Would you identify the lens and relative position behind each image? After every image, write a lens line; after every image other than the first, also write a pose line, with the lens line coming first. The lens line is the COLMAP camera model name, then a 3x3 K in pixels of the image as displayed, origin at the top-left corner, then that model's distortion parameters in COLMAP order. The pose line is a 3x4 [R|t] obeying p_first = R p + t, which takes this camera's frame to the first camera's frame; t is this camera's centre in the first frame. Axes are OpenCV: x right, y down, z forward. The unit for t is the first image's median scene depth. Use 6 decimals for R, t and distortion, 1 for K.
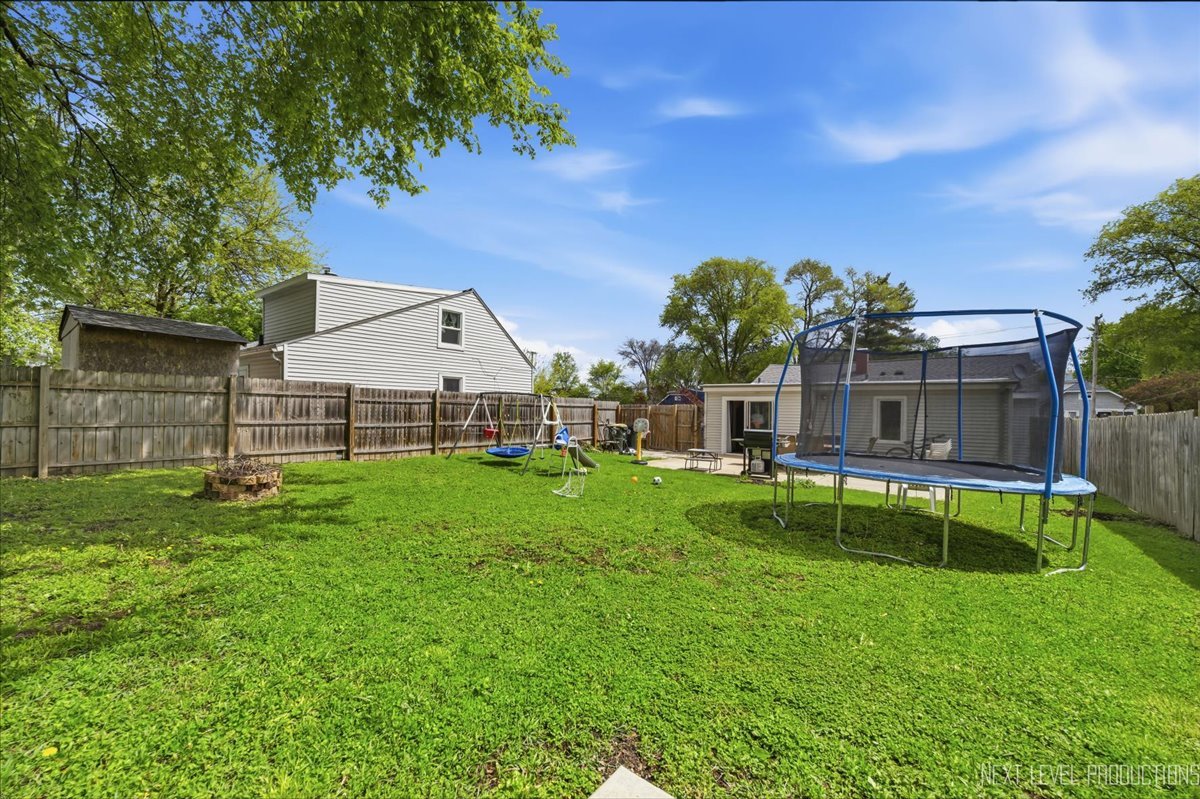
lens RADIAL K [[483.3, 0, 606.3], [0, 483.3, 407.5], [0, 0, 1]] dist [-0.046374, 0.000321]
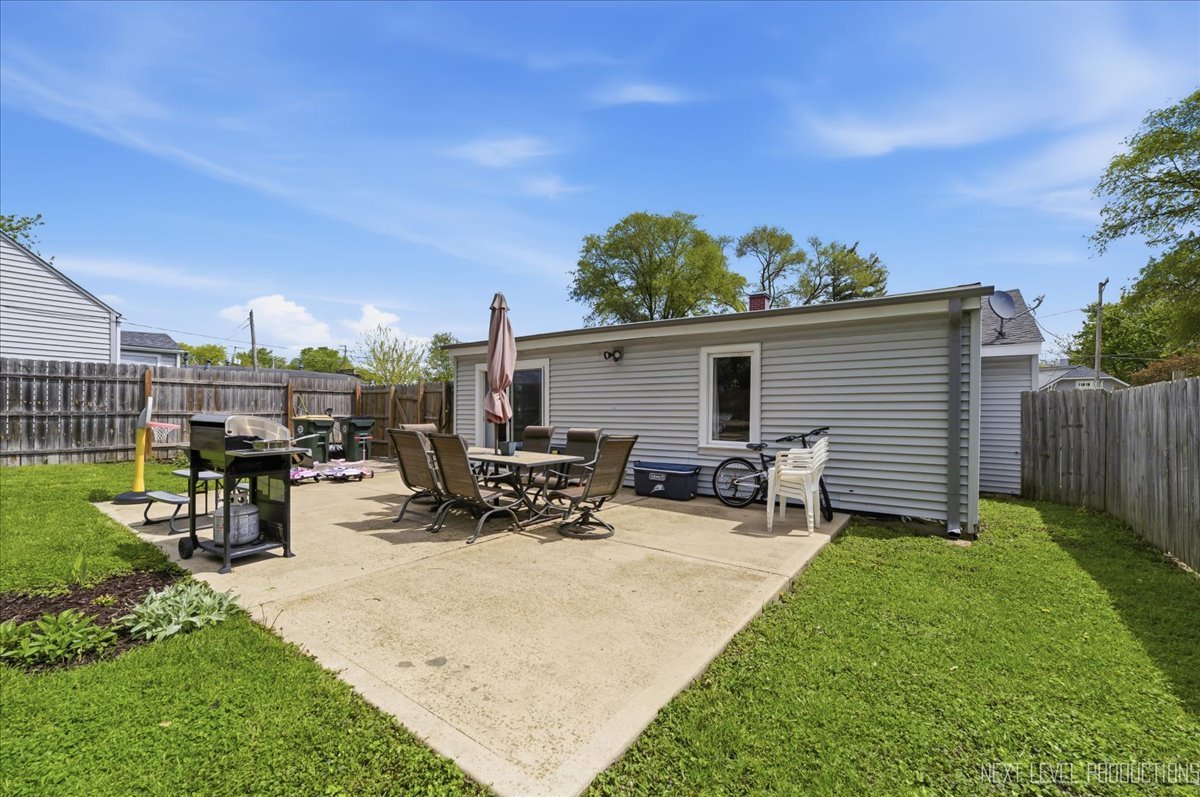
lens RADIAL K [[483.3, 0, 606.3], [0, 483.3, 406.5], [0, 0, 1]] dist [-0.046374, 0.000321]
pose [[0.999890, -0.001313, 0.014793, 0.132216], [0.001207, 0.999974, 0.007146, 0.009650], [-0.014802, -0.007128, 0.999865, 0.145937]]
